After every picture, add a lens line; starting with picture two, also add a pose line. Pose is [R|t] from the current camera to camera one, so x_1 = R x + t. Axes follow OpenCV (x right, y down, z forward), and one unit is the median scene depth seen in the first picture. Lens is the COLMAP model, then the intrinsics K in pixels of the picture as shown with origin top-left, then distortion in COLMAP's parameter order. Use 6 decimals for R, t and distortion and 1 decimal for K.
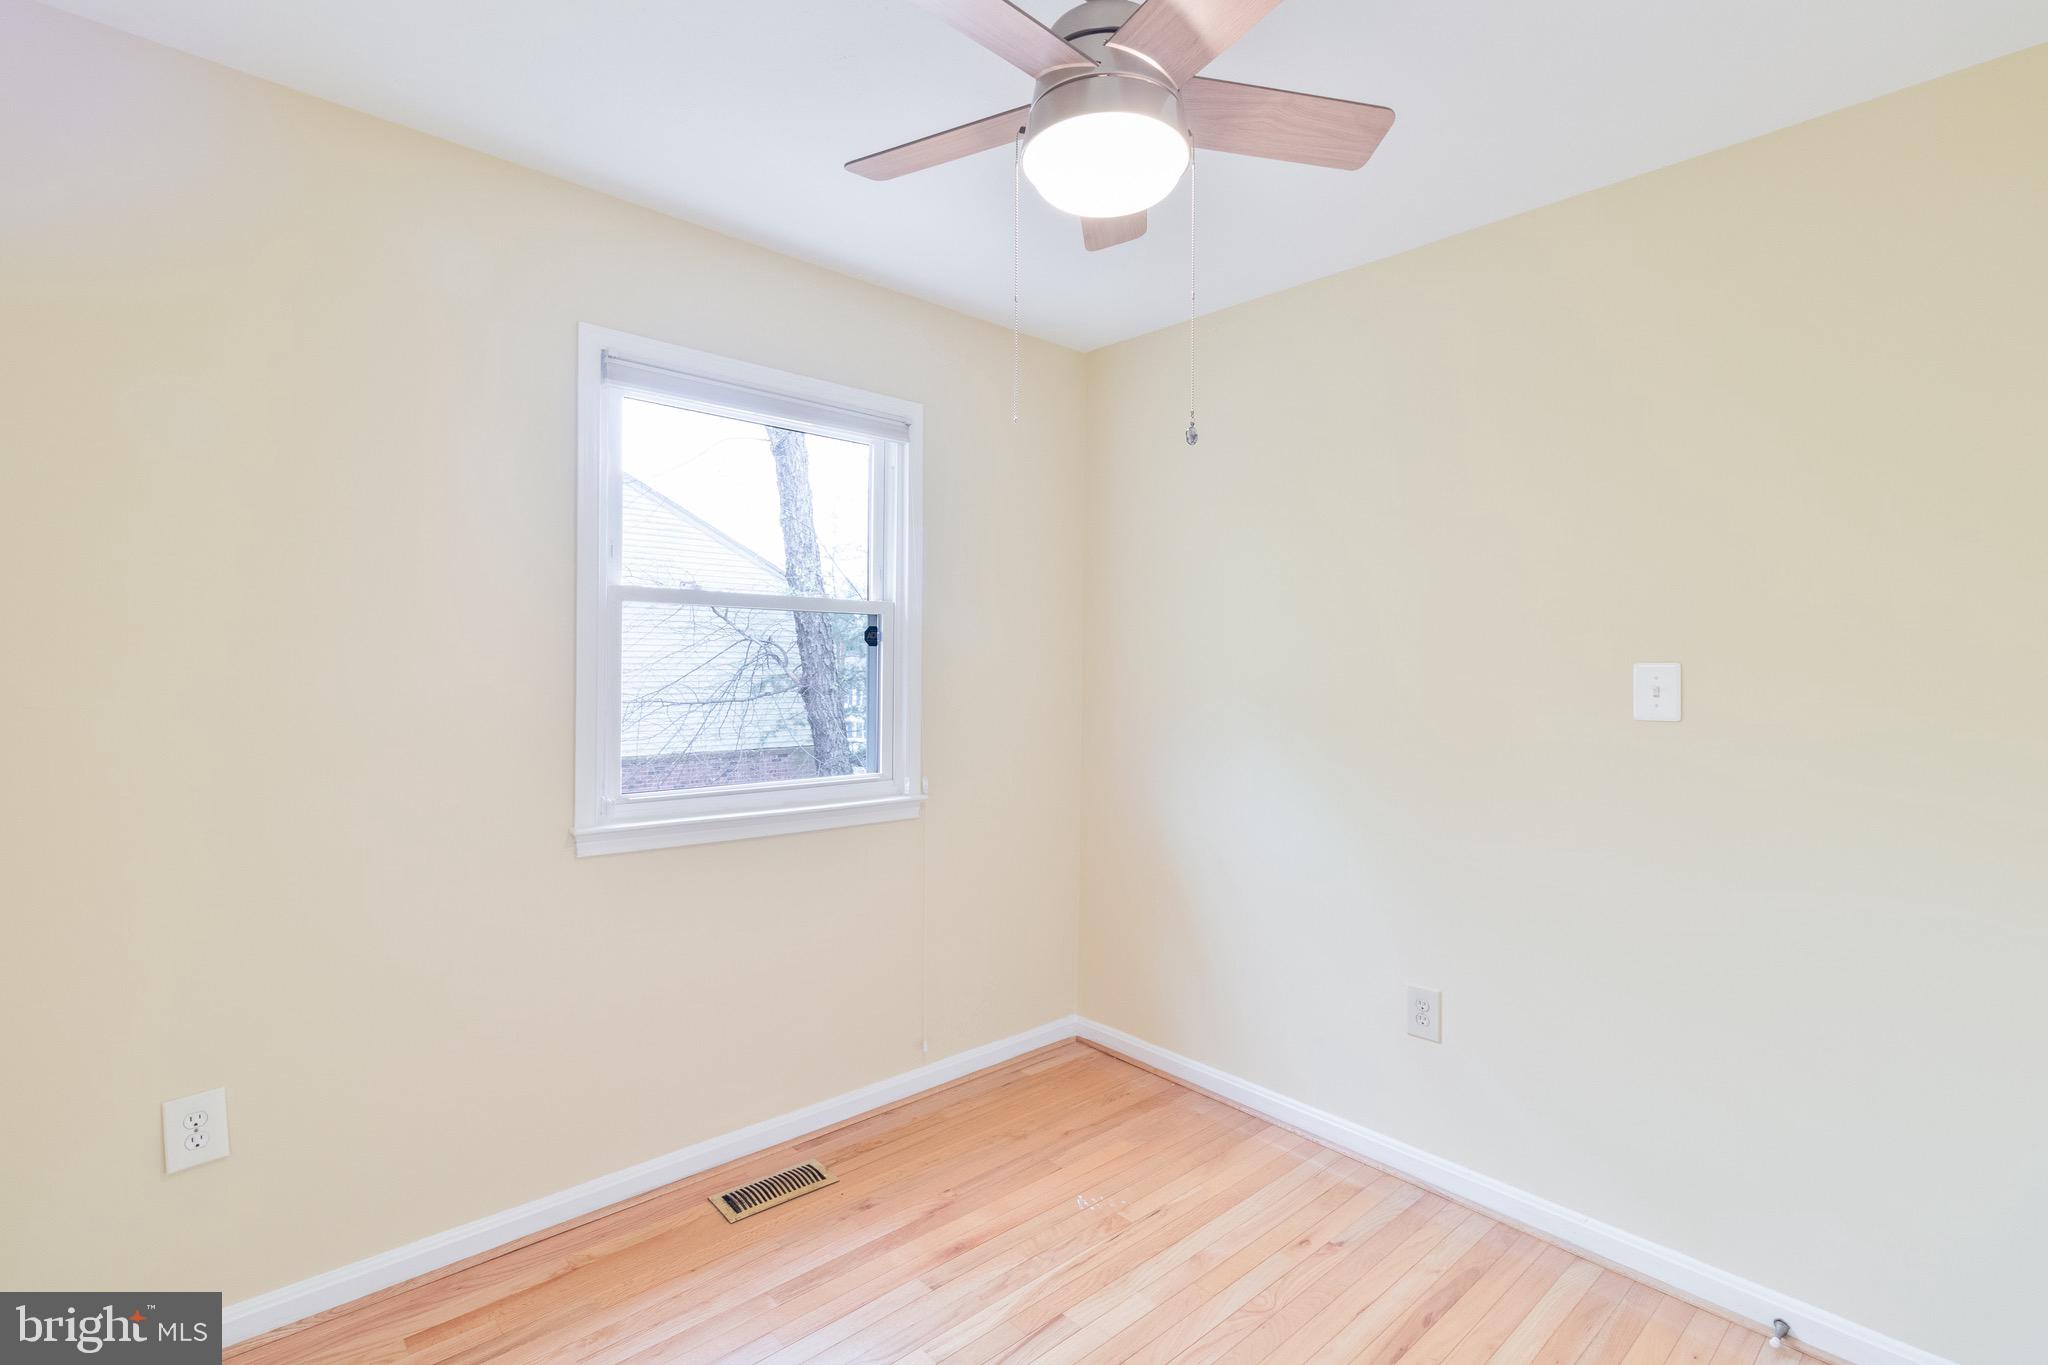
lens RADIAL K [[942.4, 0, 1010.5], [0, 942.4, 679.1], [0, 0, 1]] dist [0.000684, 0.001624]
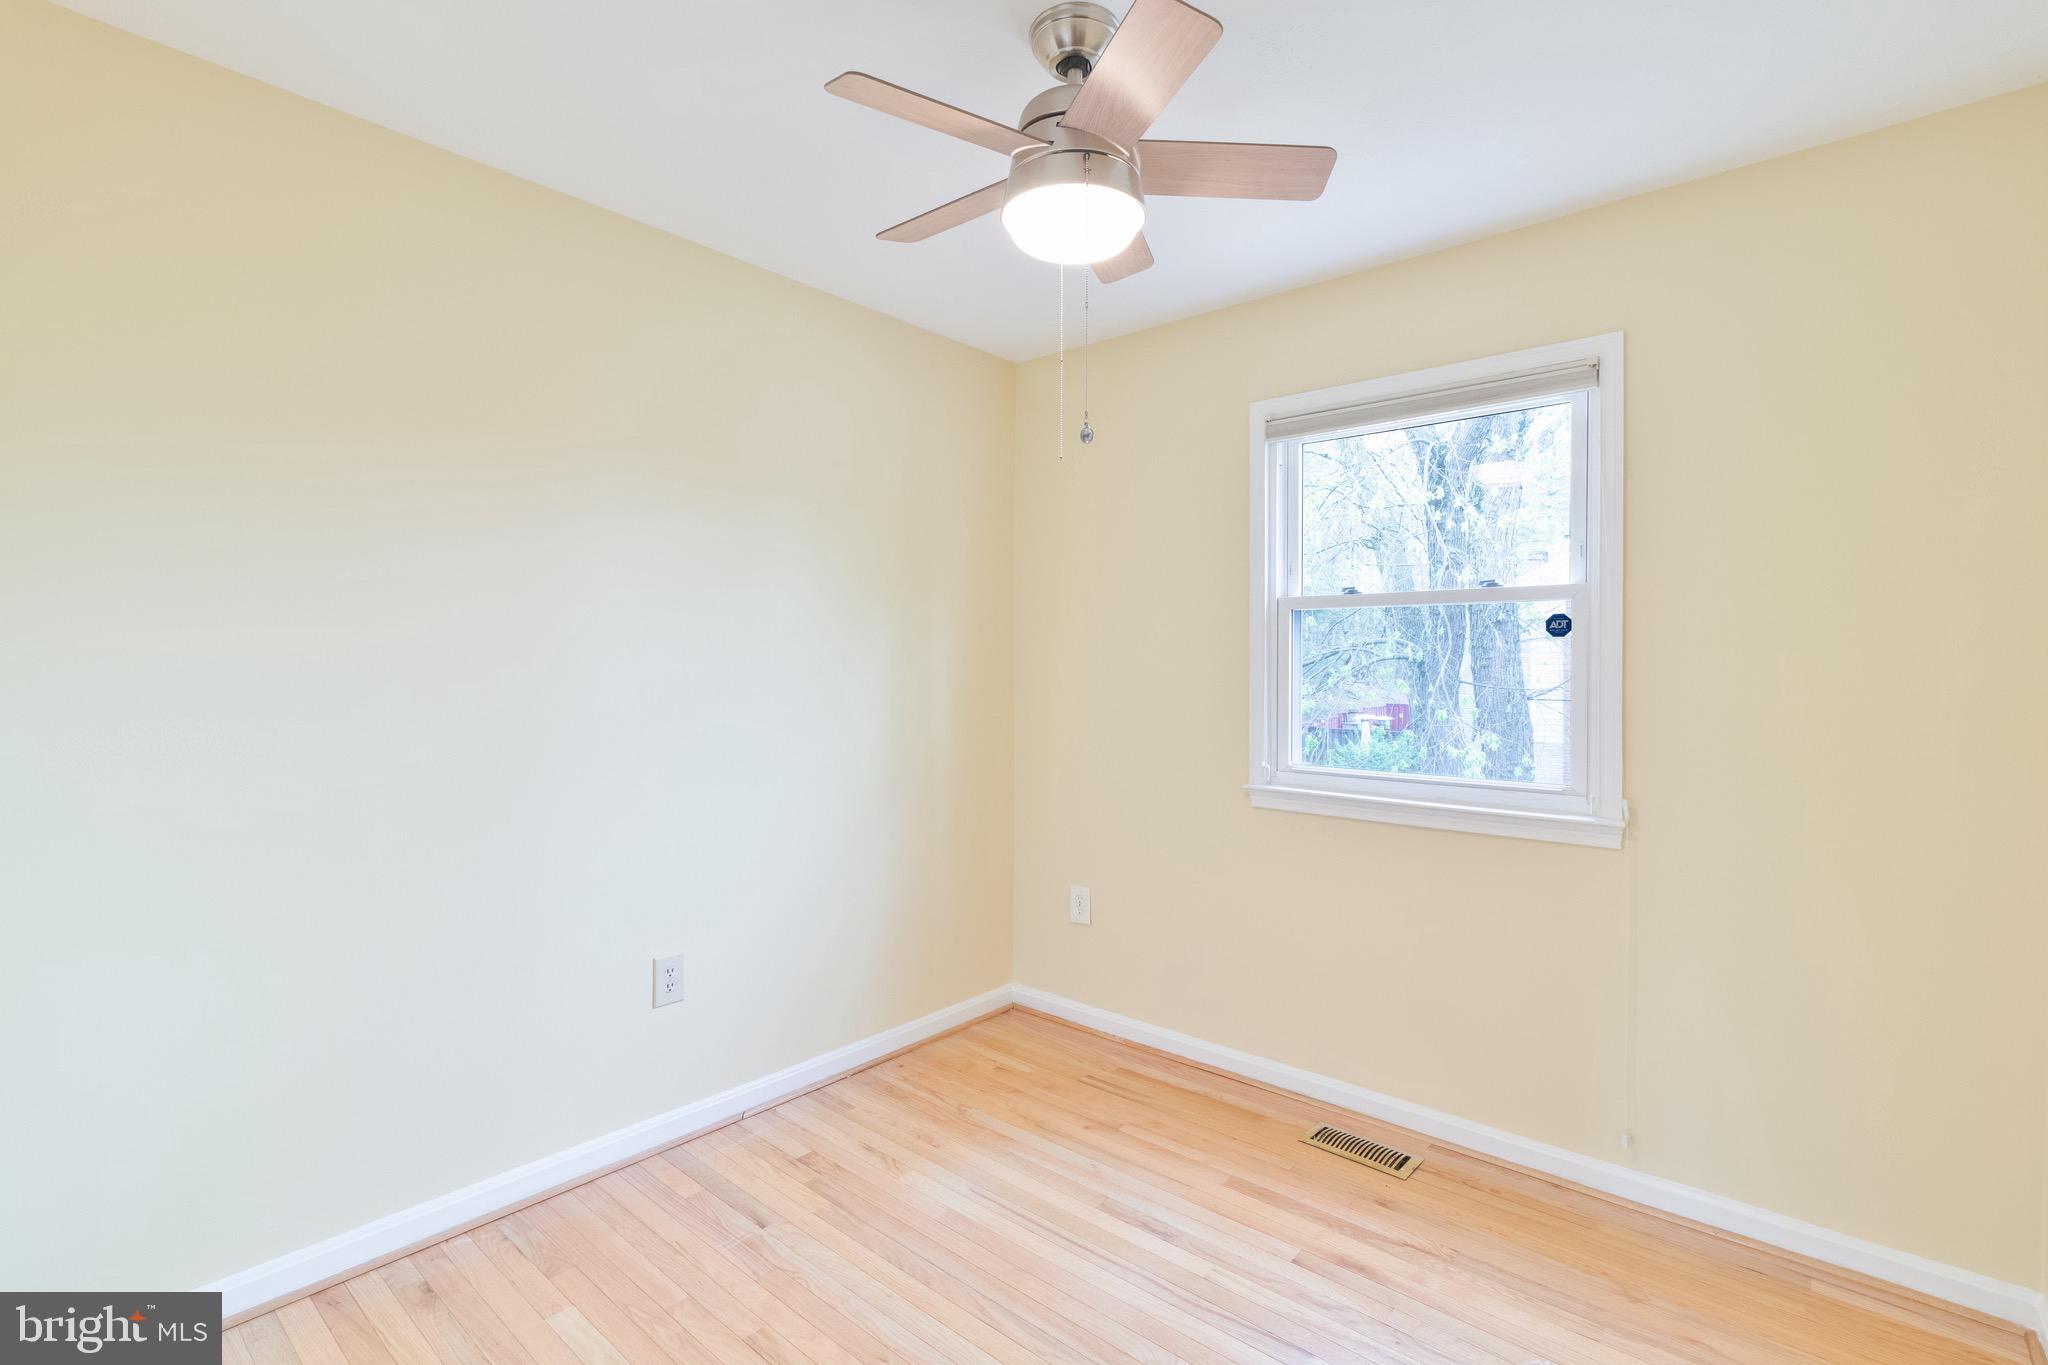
lens RADIAL K [[942.4, 0, 1028.8], [0, 942.4, 671.5], [0, 0, 1]] dist [0.000684, 0.001624]
pose [[0.125620, 0.000198, -0.992078, 0.760228], [-0.015813, 0.999873, -0.001803, 0.006901], [0.991952, 0.015914, 0.125607, 0.482468]]
